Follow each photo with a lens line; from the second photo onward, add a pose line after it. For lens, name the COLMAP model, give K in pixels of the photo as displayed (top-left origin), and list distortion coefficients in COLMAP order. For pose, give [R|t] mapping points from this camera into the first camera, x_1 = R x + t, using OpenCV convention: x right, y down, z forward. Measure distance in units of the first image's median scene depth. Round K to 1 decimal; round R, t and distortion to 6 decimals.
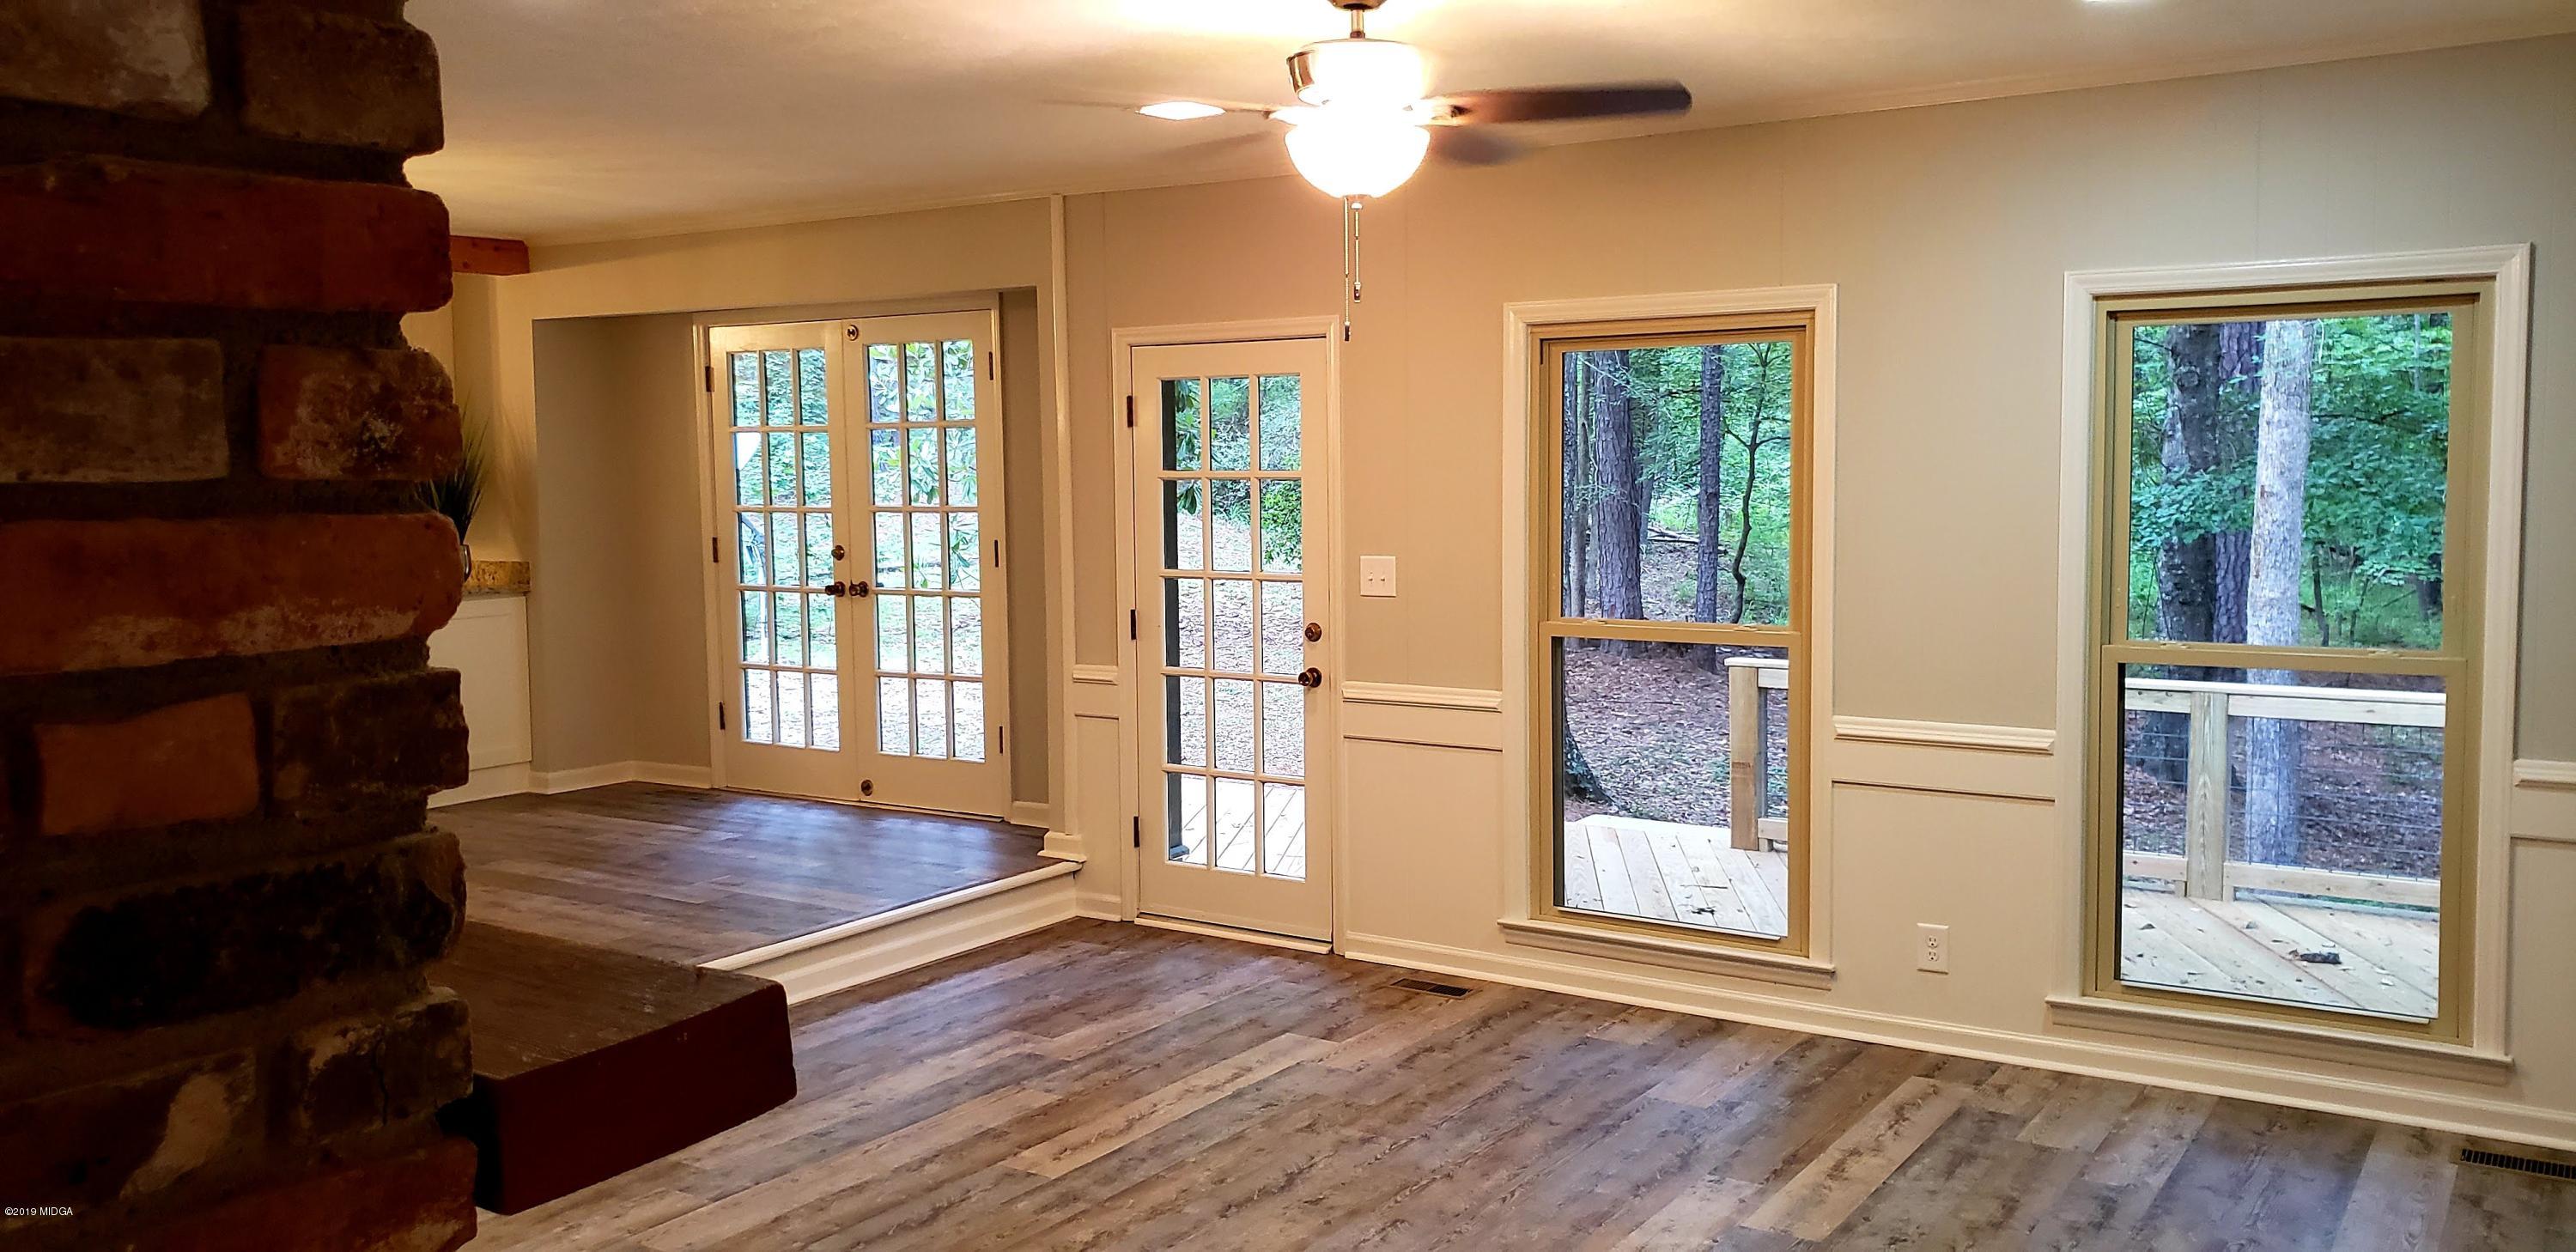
lens RADIAL K [[2025.8, 0, 1280.0], [0, 2025.8, 622.0], [0, 0, 1]] dist [0.043673, -0.025902]
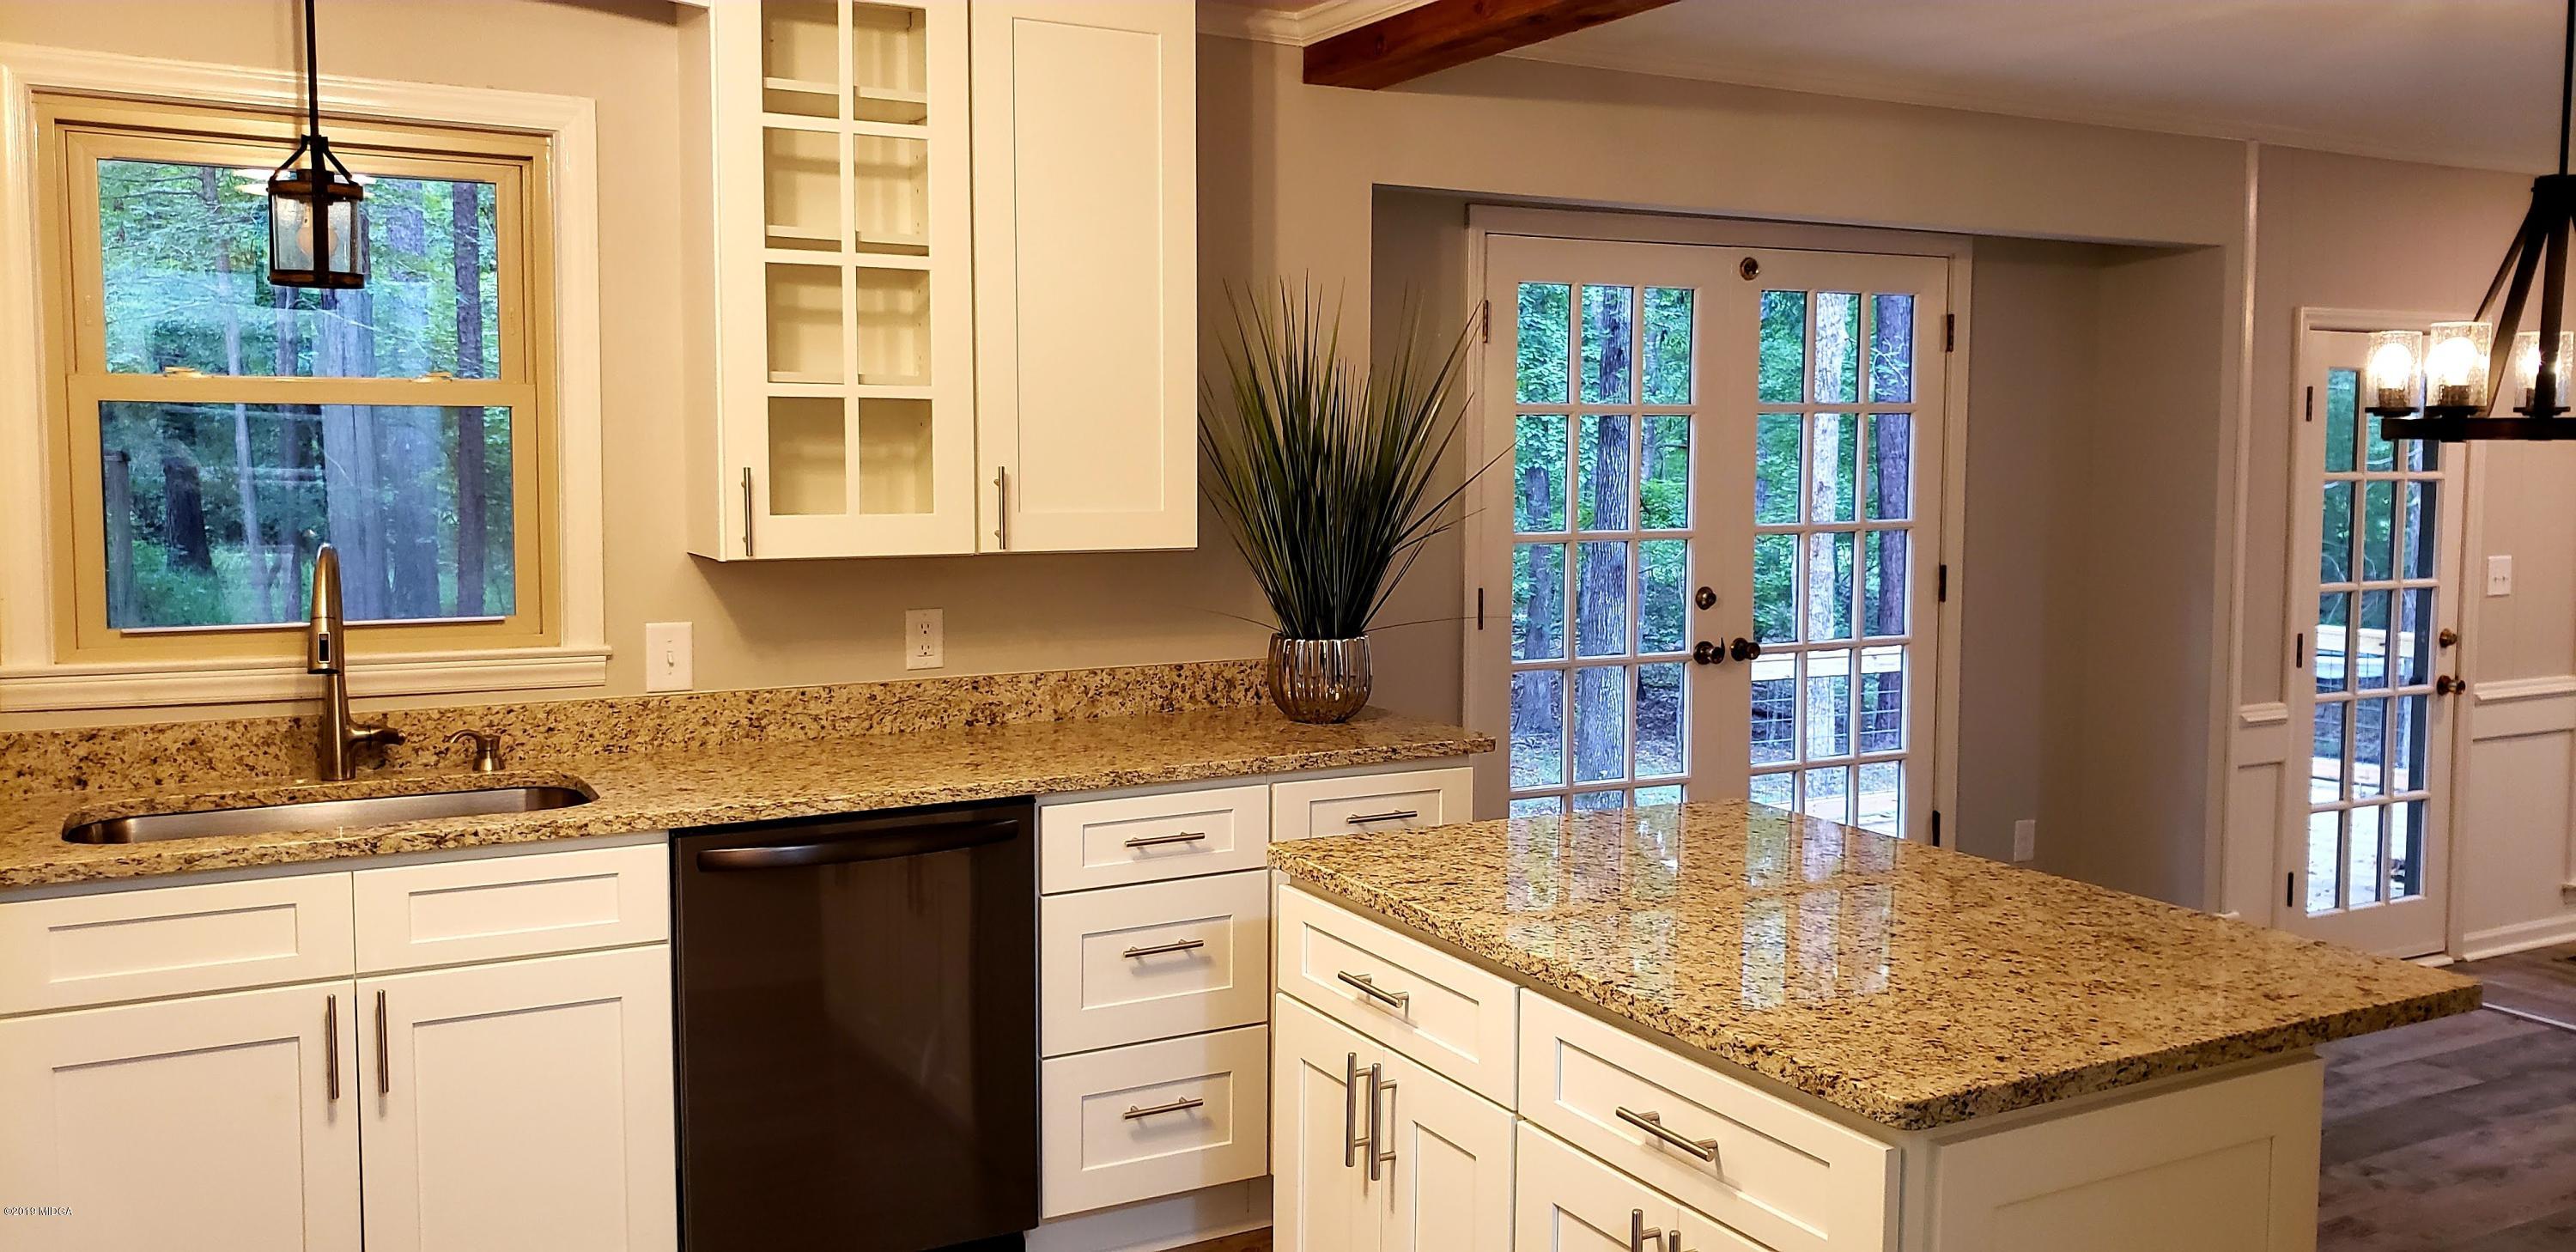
lens RADIAL K [[2141.4, 0, 1298.5], [0, 2141.4, 607.5], [0, 0, 1]] dist [-0.016085, -0.010895]
pose [[0.443007, -0.058676, 0.894596, -1.085908], [0.066690, 0.997248, 0.032384, -0.075675], [-0.894034, 0.045314, 0.445701, 0.983350]]
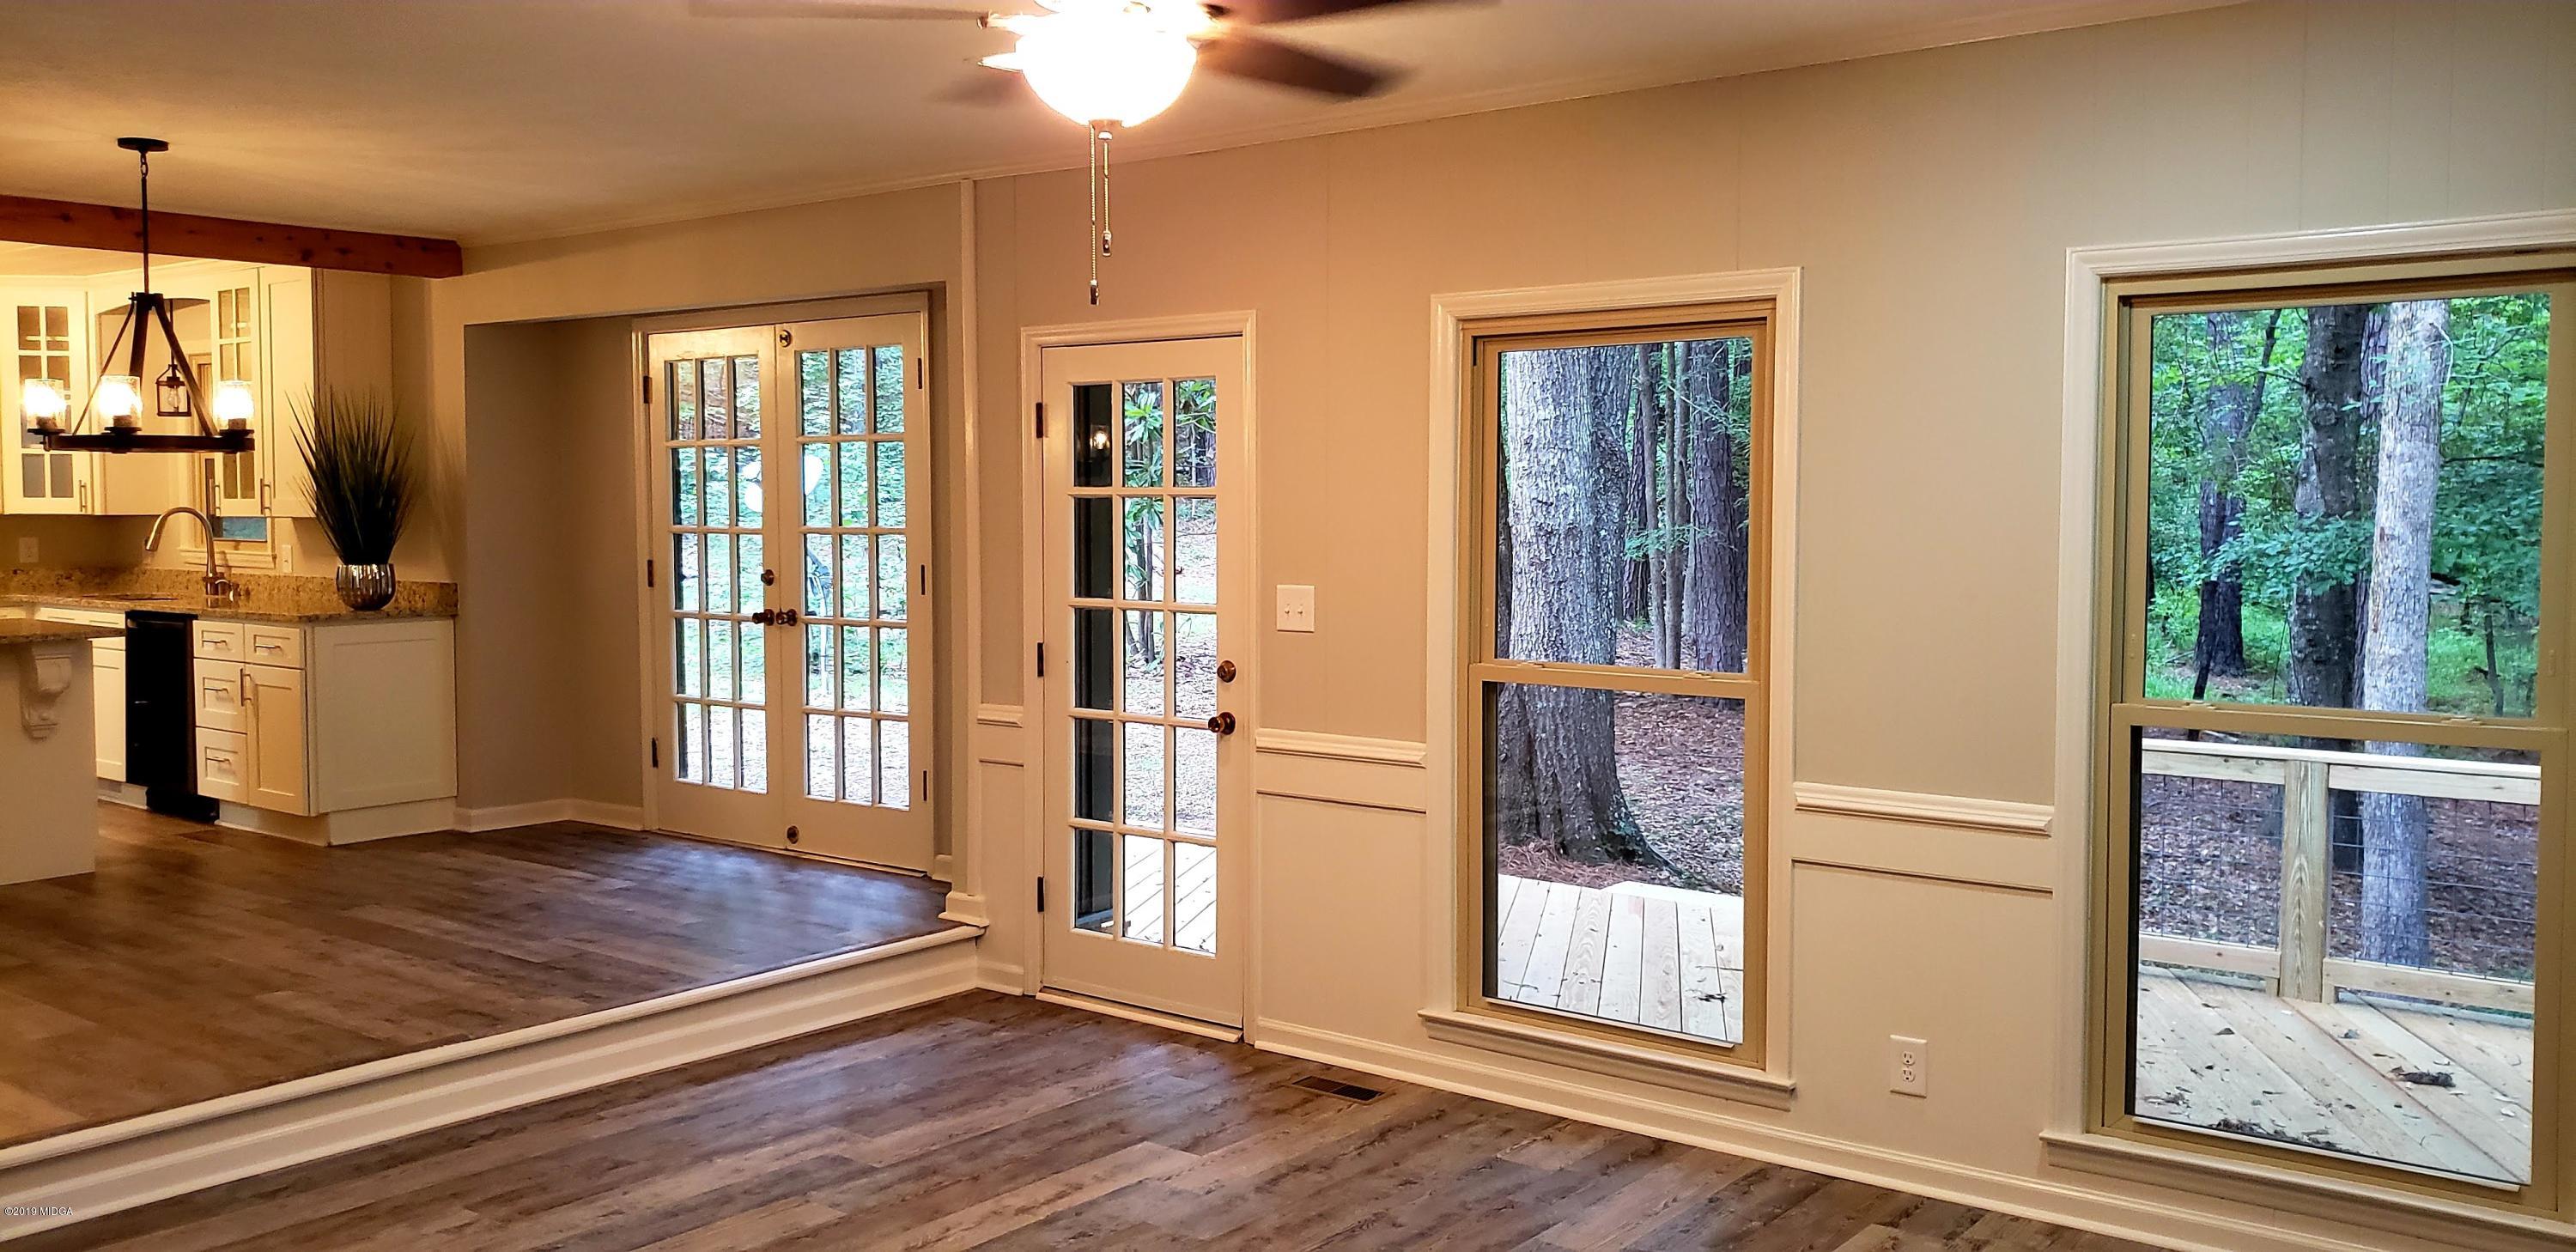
lens RADIAL K [[2025.8, 0, 1283.0], [0, 2025.8, 618.6], [0, 0, 1]] dist [0.043673, -0.025902]
pose [[0.997393, 0.016417, -0.070262, 0.096922], [-0.018060, 0.999576, -0.022821, 0.001485], [0.069858, 0.024030, 0.997267, 0.120820]]
